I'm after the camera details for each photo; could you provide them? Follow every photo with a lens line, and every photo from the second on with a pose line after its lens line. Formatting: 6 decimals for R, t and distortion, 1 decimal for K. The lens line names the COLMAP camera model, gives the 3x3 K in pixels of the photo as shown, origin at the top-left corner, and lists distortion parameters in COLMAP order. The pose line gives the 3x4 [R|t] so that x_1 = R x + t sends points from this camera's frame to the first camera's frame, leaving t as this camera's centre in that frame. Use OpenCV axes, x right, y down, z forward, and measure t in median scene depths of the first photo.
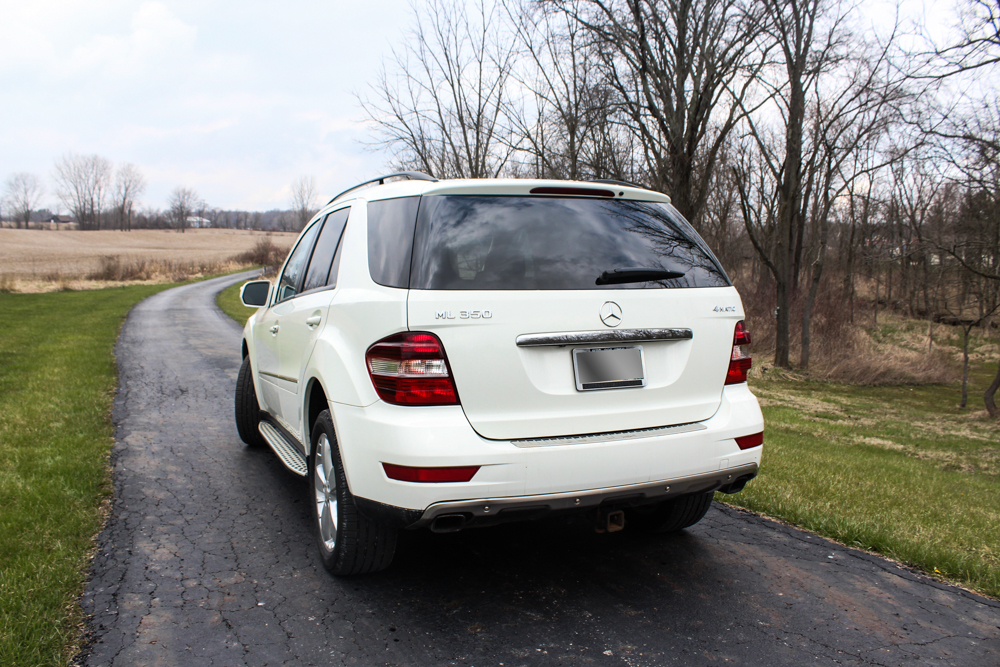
lens RADIAL K [[827.9, 0, 495.1], [0, 827.9, 344.4], [0, 0, 1]] dist [-0.168447, 0.150763]
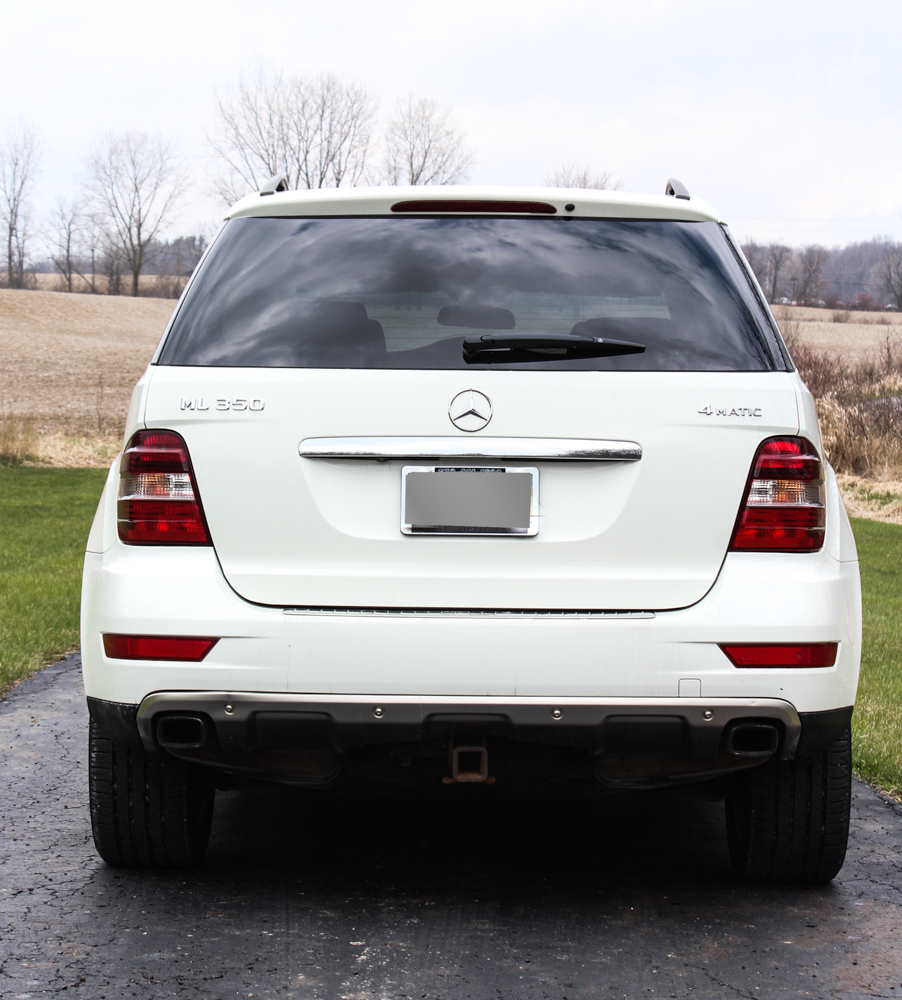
lens RADIAL K [[2703.8, 0, 451.0], [0, 2703.8, 500.0], [0, 0, 1]] dist [0.057365, 0.395292]
pose [[0.915460, 0.024995, -0.401632, 0.089117], [-0.051910, 0.997065, -0.056271, 0.013491], [0.399046, 0.072363, 0.914071, -0.077055]]
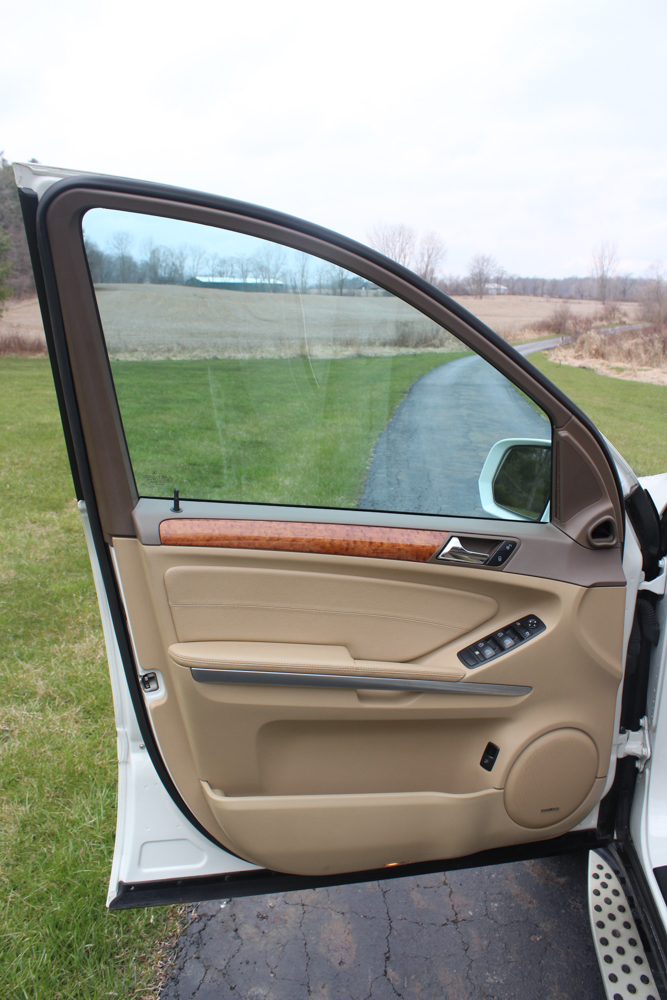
lens RADIAL K [[831.6, 0, 345.1], [0, 831.6, 506.5], [0, 0, 1]] dist [-0.168339, 0.150258]
pose [[0.865349, 0.106612, -0.489699, -0.041841], [-0.051246, 0.990813, 0.125152, -0.015192], [0.498543, -0.083205, 0.862862, 0.122968]]
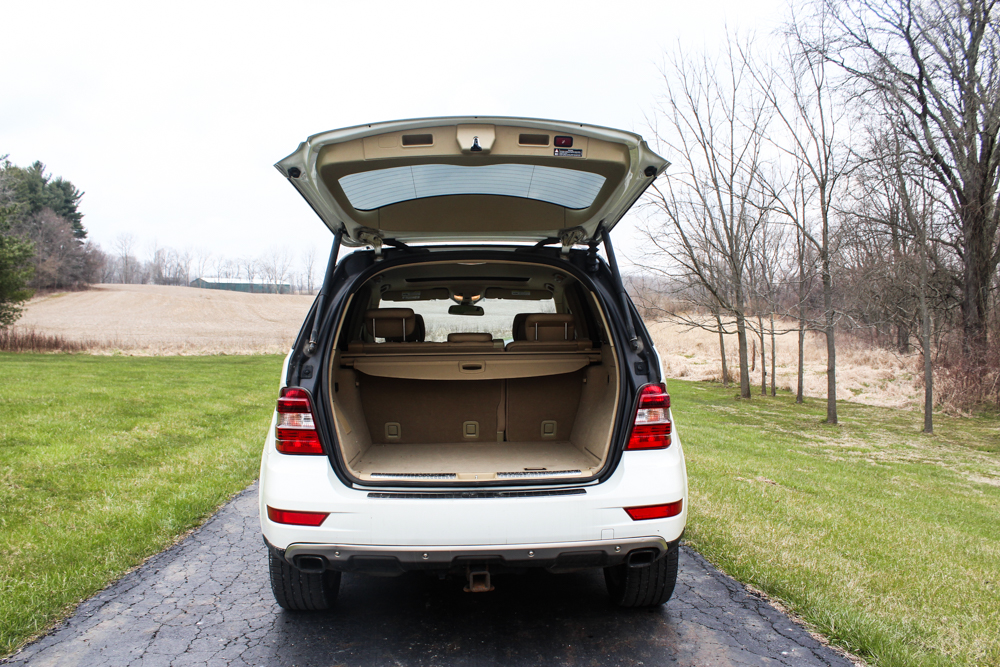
lens RADIAL K [[831.6, 0, 496.7], [0, 831.6, 342.3], [0, 0, 1]] dist [-0.168339, 0.150258]
pose [[0.938535, -0.002026, -0.345178, 0.050455], [-0.025706, 0.996796, -0.075746, 0.000048], [0.344225, 0.079964, 0.935476, 0.004766]]
